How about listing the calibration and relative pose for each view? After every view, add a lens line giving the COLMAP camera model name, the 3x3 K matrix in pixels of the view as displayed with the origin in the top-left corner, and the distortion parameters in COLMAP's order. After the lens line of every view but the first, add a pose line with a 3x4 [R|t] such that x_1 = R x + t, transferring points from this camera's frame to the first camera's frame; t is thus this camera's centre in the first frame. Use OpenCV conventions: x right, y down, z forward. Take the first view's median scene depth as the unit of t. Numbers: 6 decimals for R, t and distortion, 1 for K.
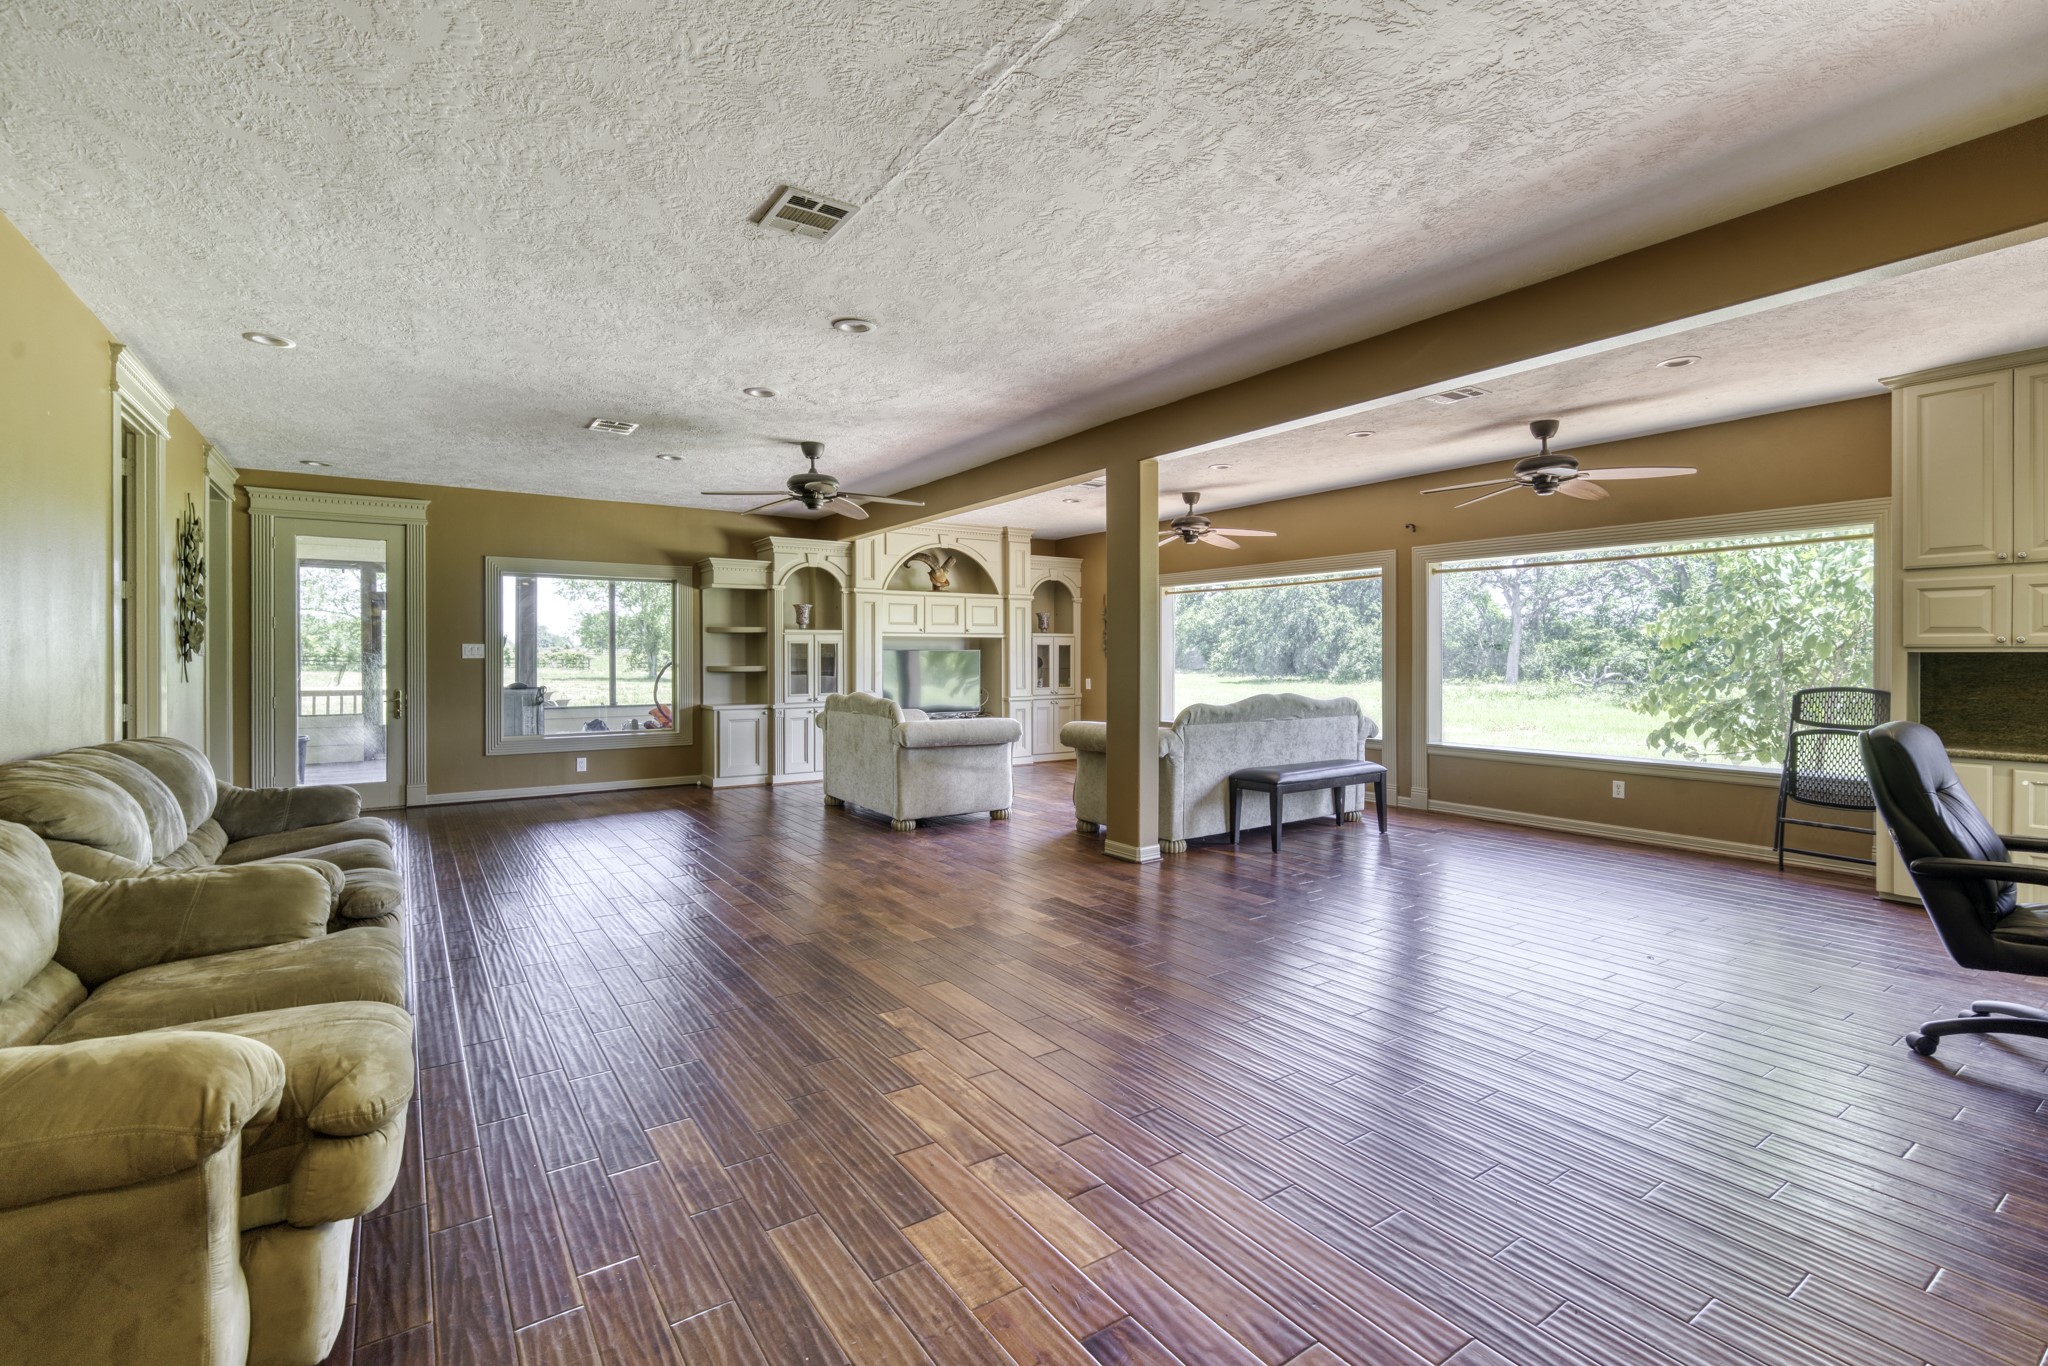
lens RADIAL K [[913.3, 0, 978.1], [0, 913.3, 657.8], [0, 0, 1]] dist [0.000634, 0.000166]
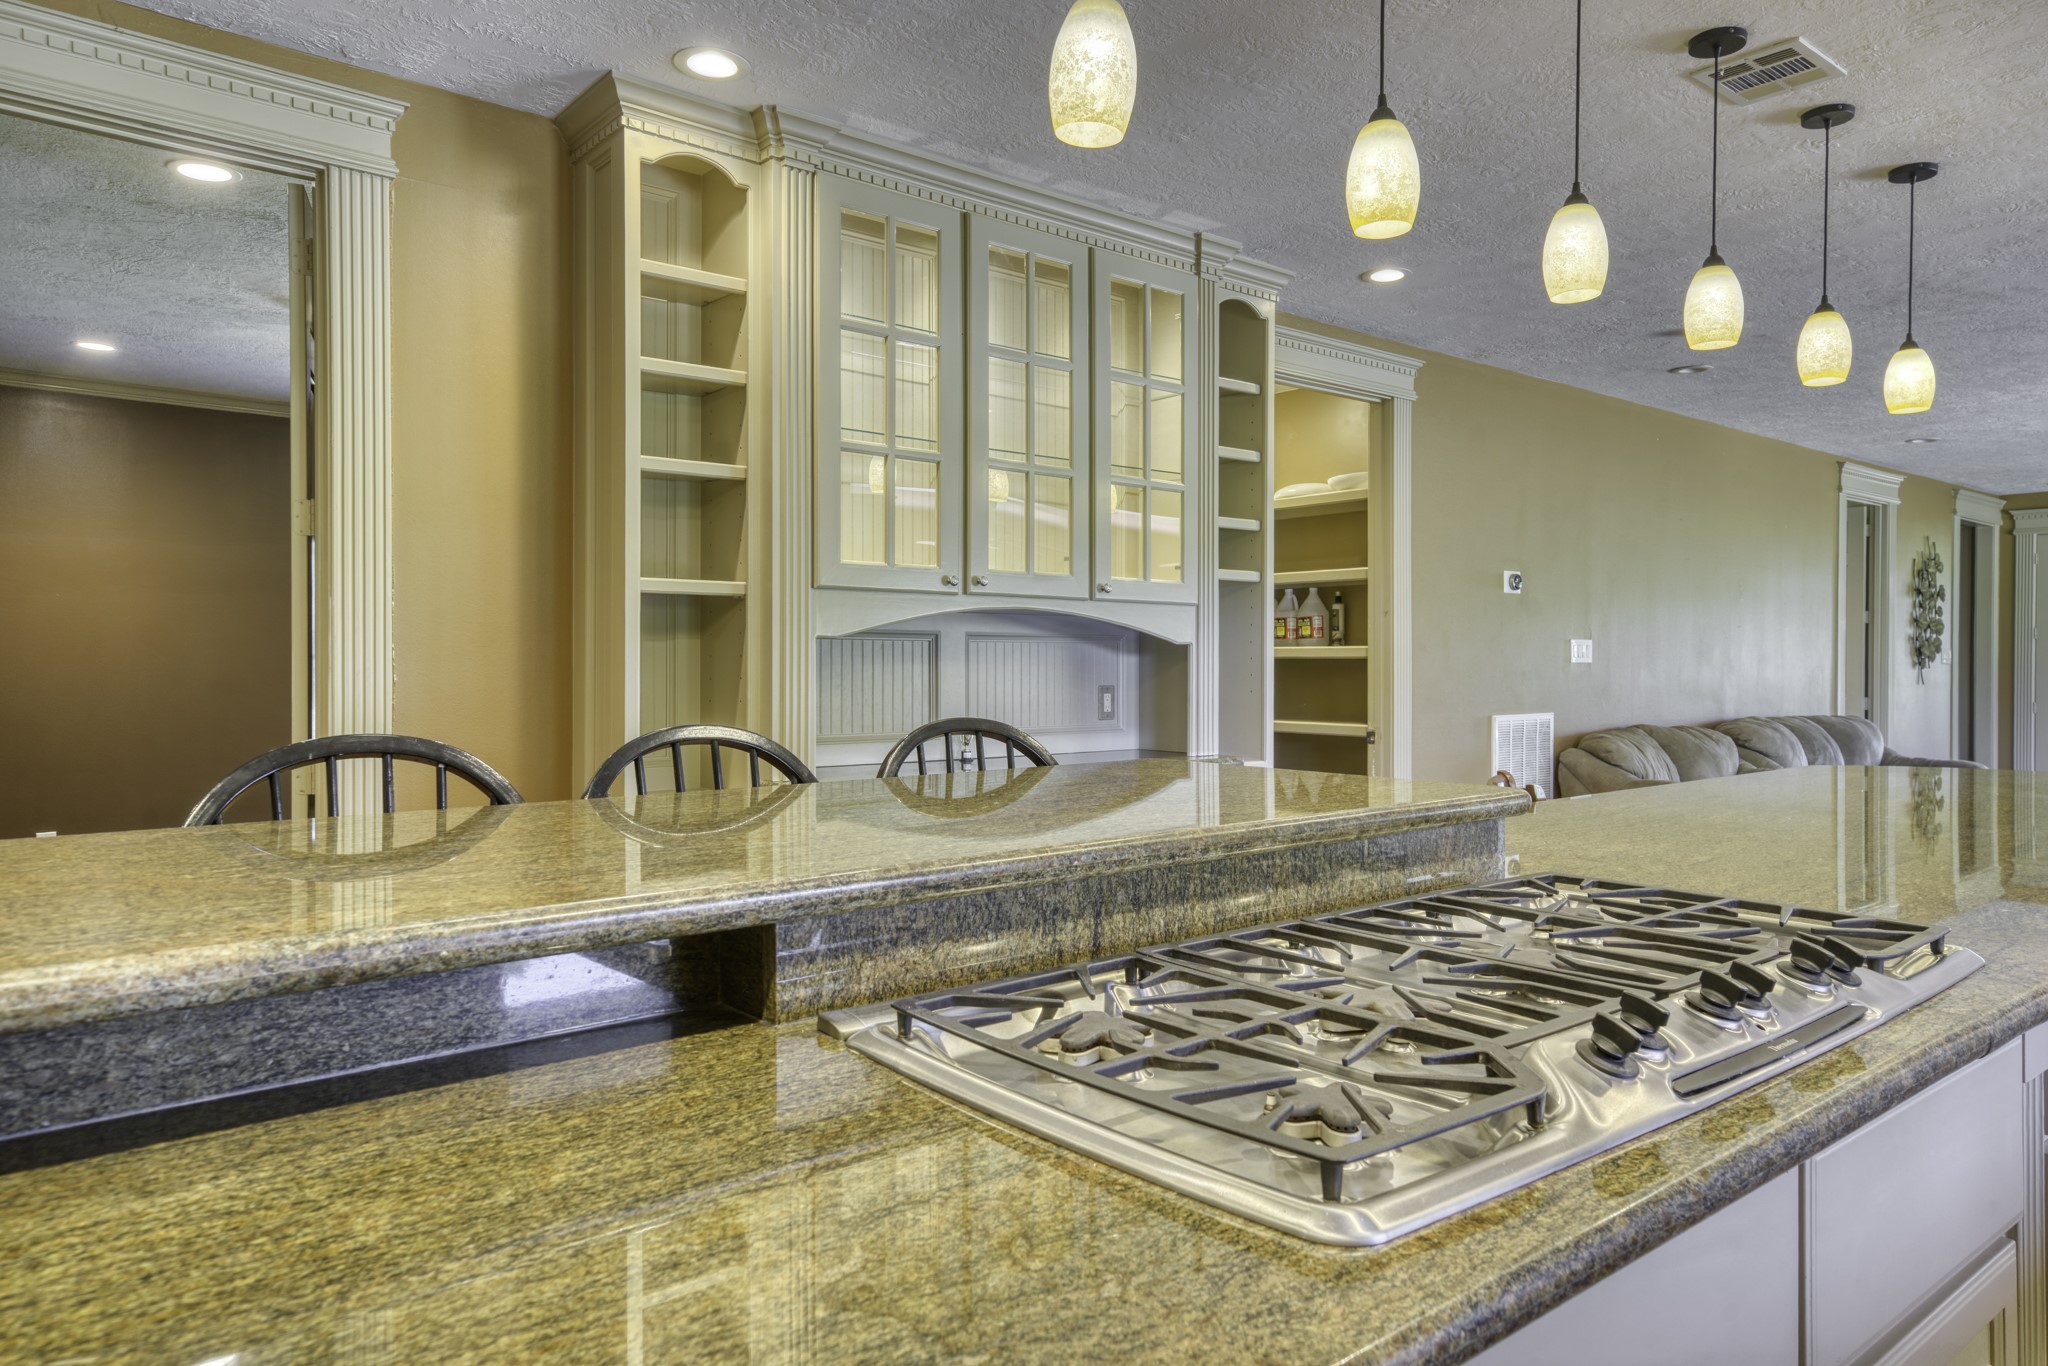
lens RADIAL K [[1345.2, 0, 1025.0], [0, 1345.2, 679.7], [0, 0, 1]] dist [0.002303, 0.000243]
pose [[0.116932, 0.011133, -0.993077, 0.873546], [-0.004250, 0.999934, 0.010709, 0.005057], [0.993131, 0.002969, 0.116972, -0.477410]]
